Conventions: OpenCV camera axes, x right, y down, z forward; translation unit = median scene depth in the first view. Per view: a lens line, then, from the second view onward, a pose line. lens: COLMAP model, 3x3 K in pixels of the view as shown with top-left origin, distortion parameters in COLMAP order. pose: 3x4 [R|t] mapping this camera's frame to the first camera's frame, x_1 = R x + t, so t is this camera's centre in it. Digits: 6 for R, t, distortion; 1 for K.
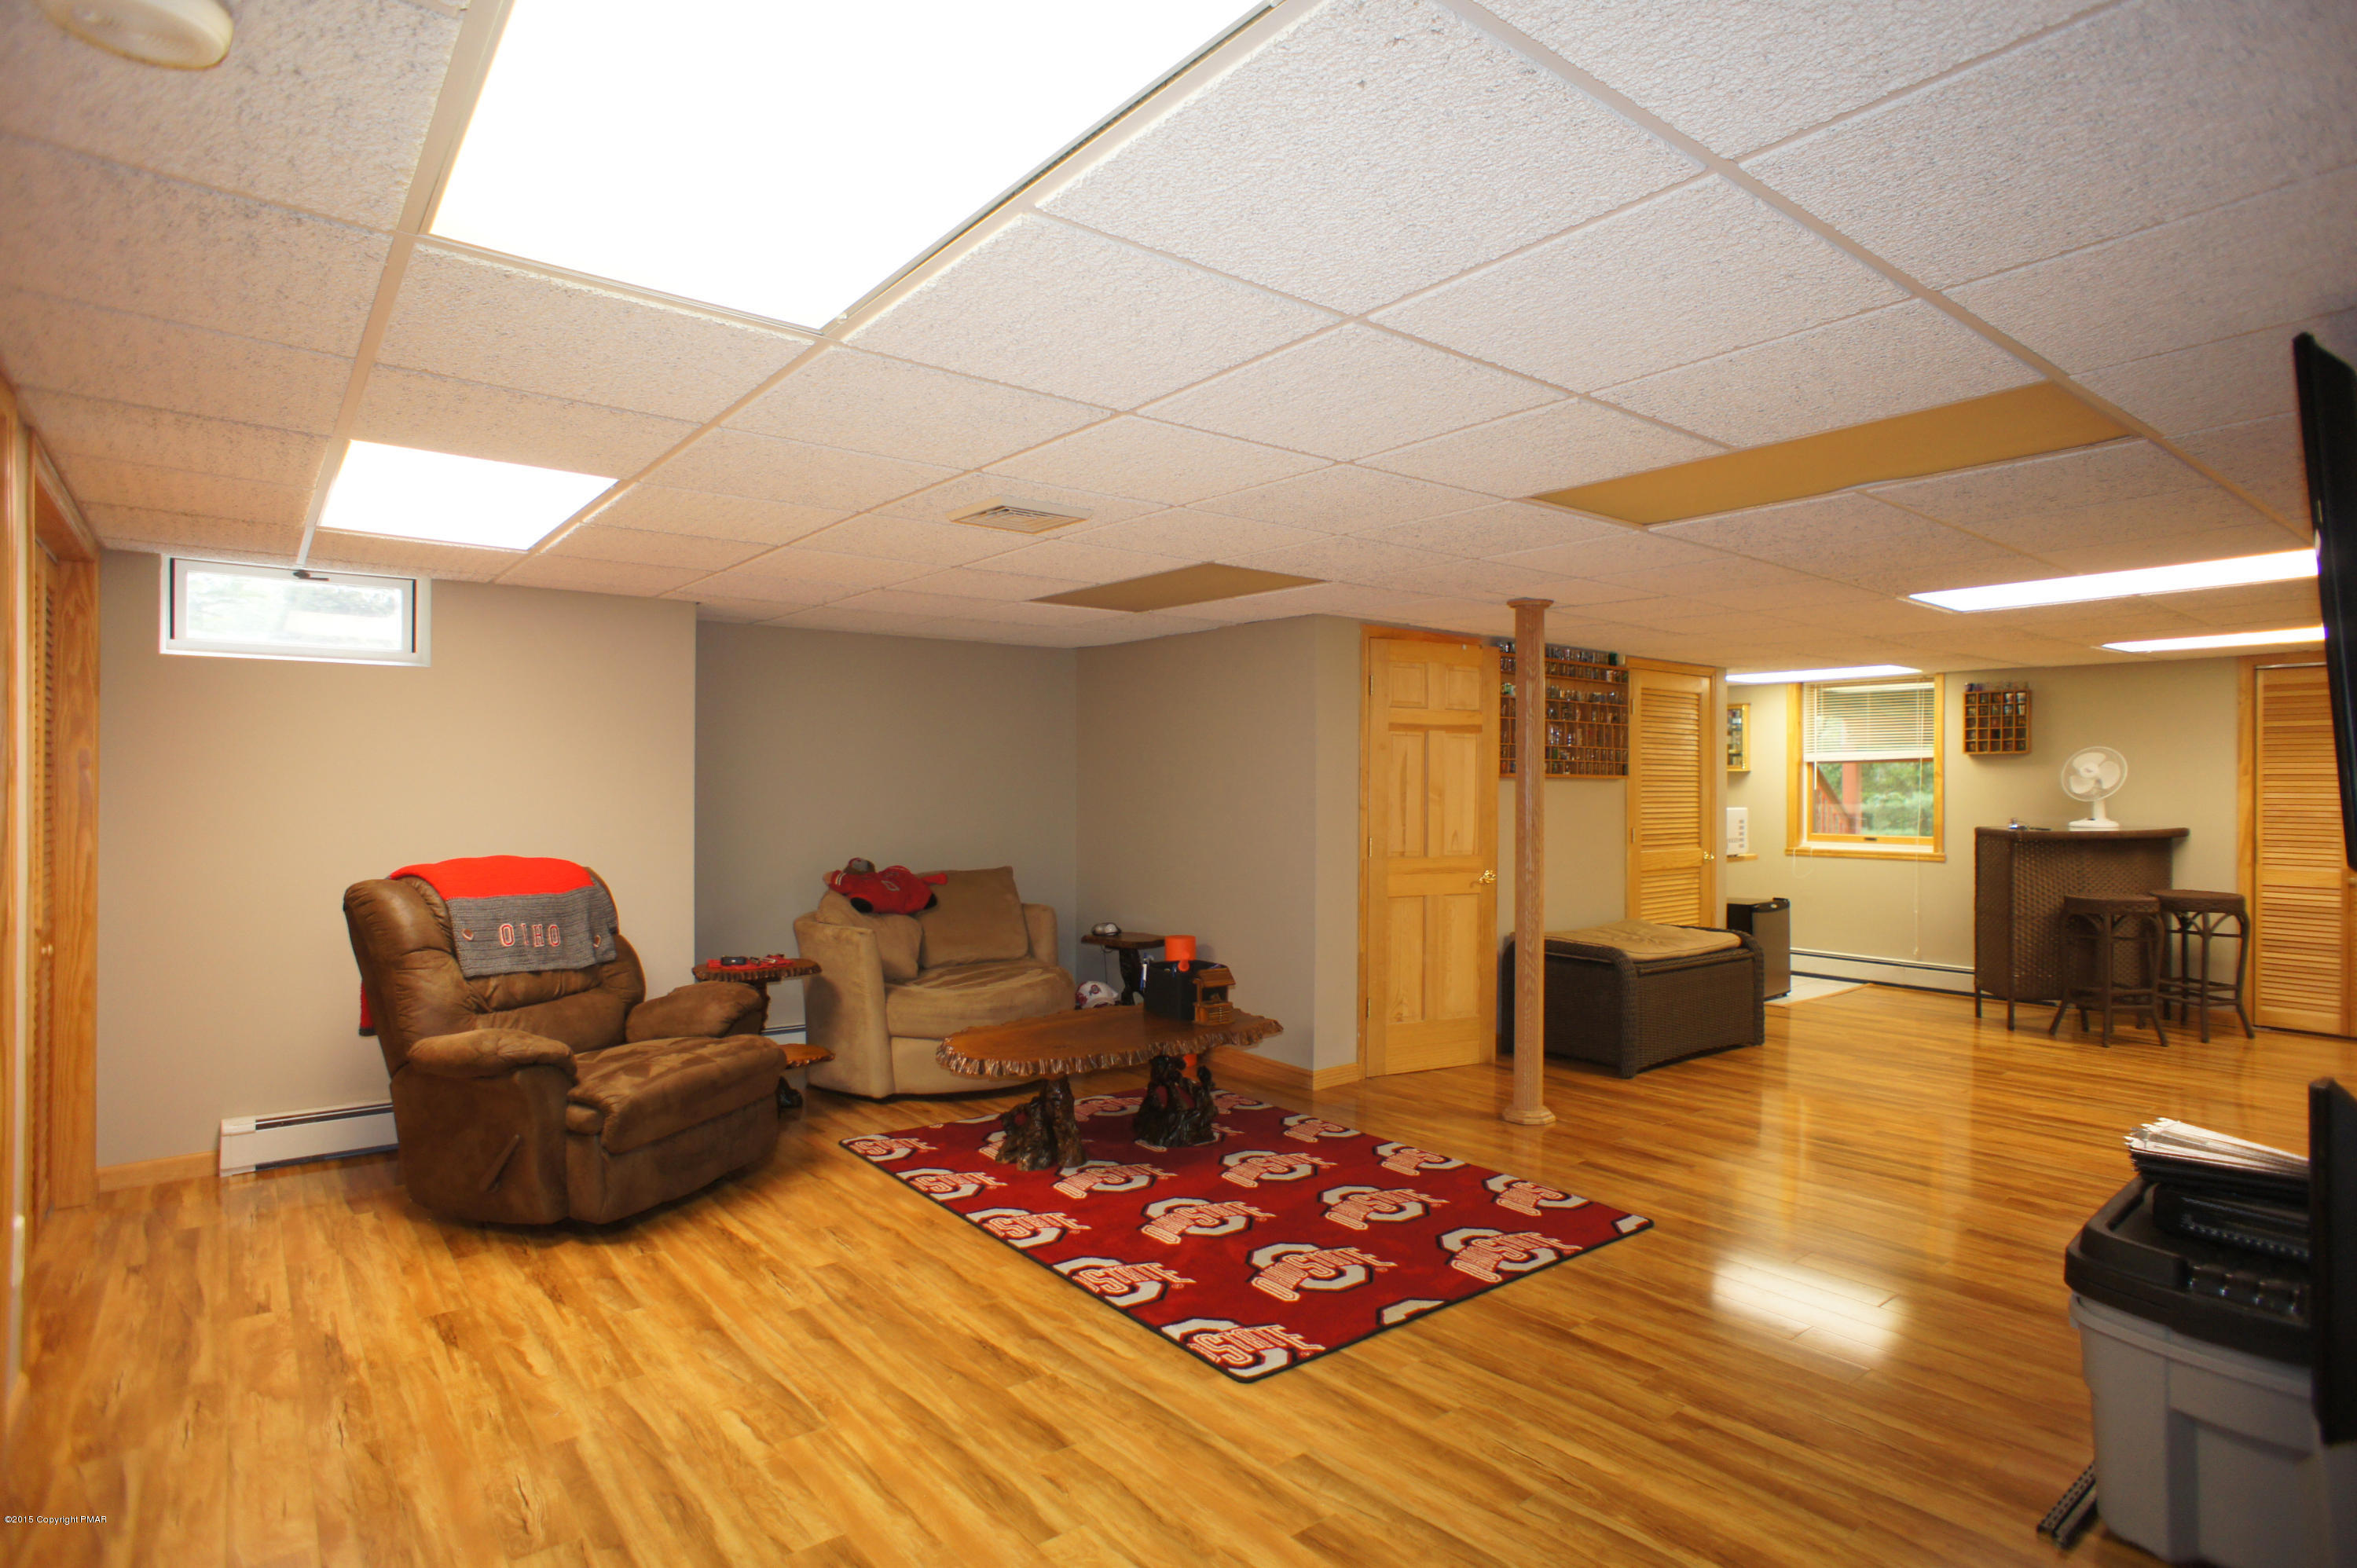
lens RADIAL K [[1234.3, 0, 1178.5], [0, 1234.3, 784.0], [0, 0, 1]] dist [-0.001183, -0.000280]
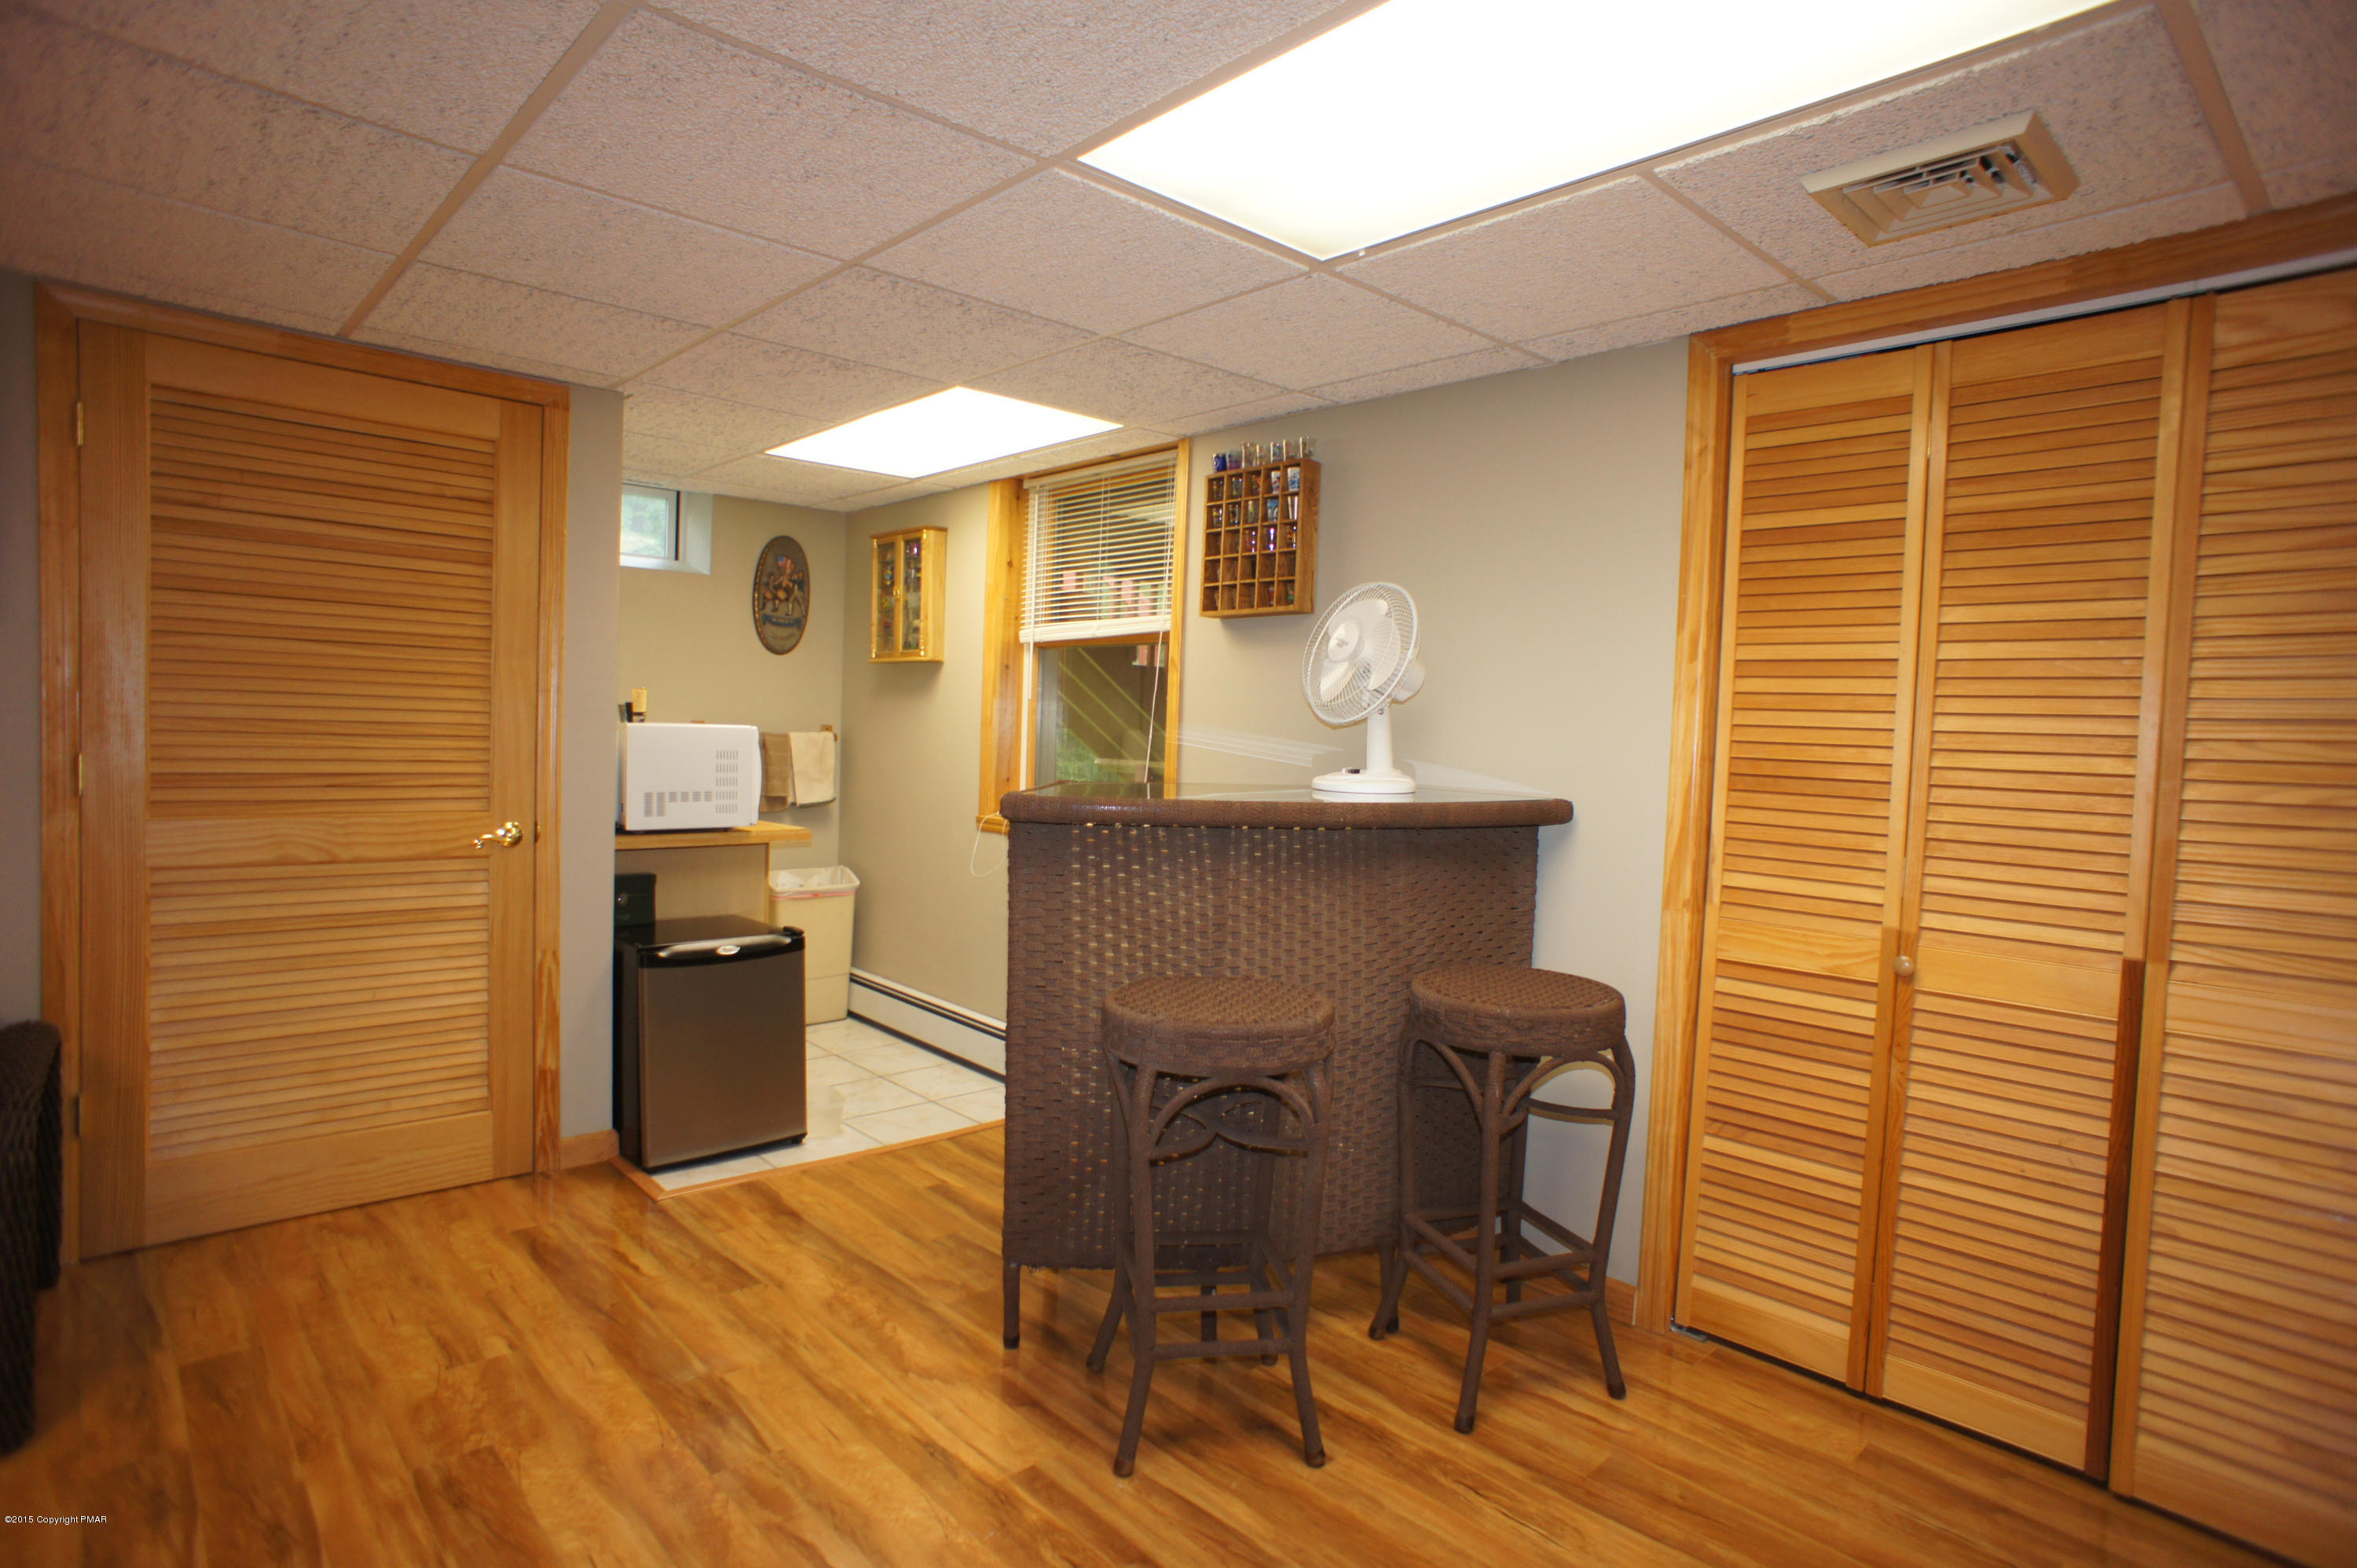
lens RADIAL K [[1237.3, 0, 1178.5], [0, 1237.3, 784.0], [0, 0, 1]] dist [-0.059886, 0.000147]
pose [[0.996219, 0.026863, 0.082626, 0.654183], [-0.030682, 0.998502, 0.045309, 0.016928], [-0.081285, -0.047672, 0.995550, 0.620858]]
